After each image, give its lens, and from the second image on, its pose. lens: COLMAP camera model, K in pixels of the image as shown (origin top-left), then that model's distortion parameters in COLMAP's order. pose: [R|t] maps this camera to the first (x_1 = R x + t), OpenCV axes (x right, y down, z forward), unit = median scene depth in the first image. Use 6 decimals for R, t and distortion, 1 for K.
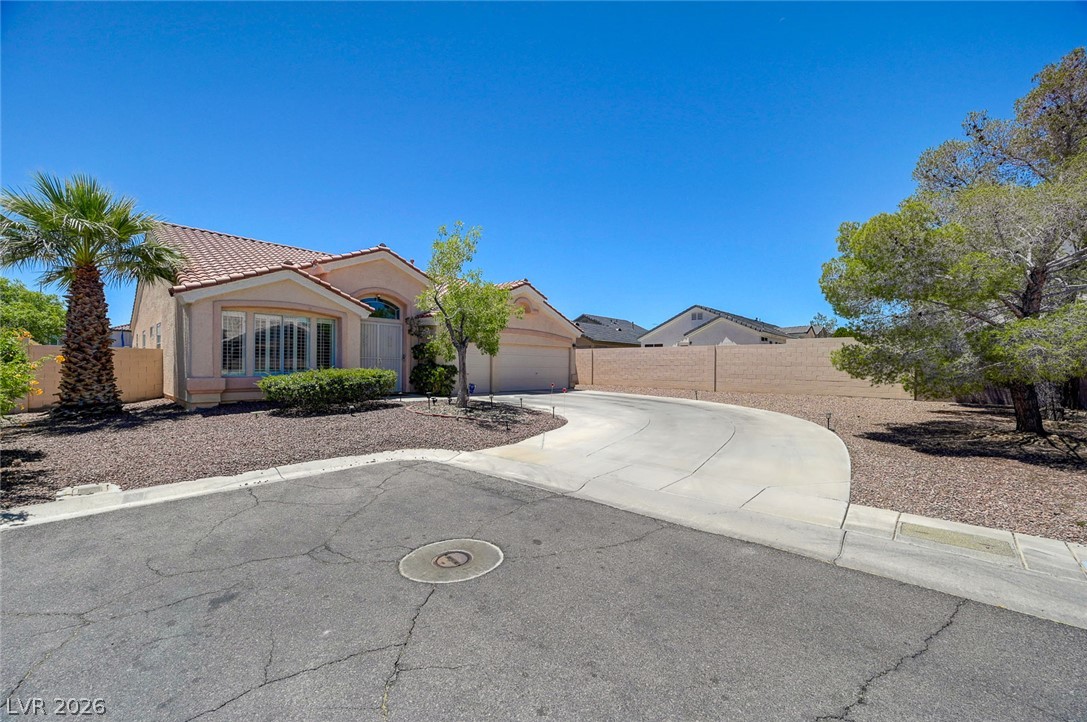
lens RADIAL K [[443.2, 0, 572.5], [0, 443.2, 363.7], [0, 0, 1]] dist [-0.000573, -0.000068]
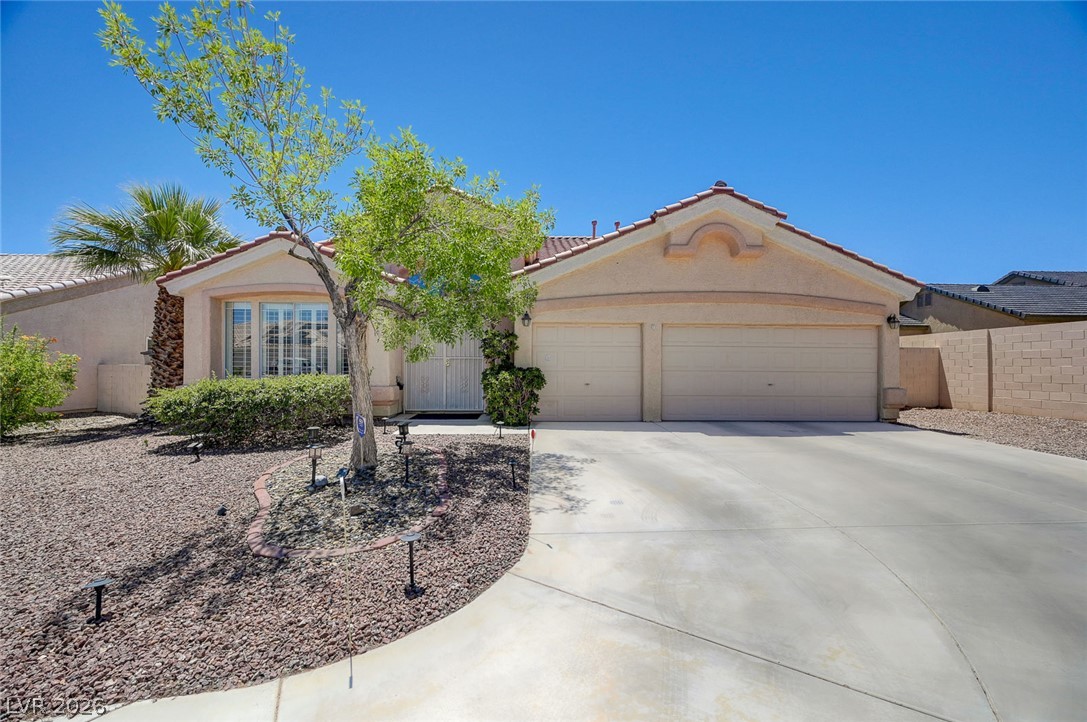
lens RADIAL K [[439.3, 0, 542.0], [0, 439.3, 366.8], [0, 0, 1]] dist [-0.001314, -0.000111]
pose [[0.657373, -0.009904, -0.753500, 0.116197], [0.007185, 0.999951, -0.006875, 0.004420], [0.753531, -0.000895, 0.657412, 0.557057]]
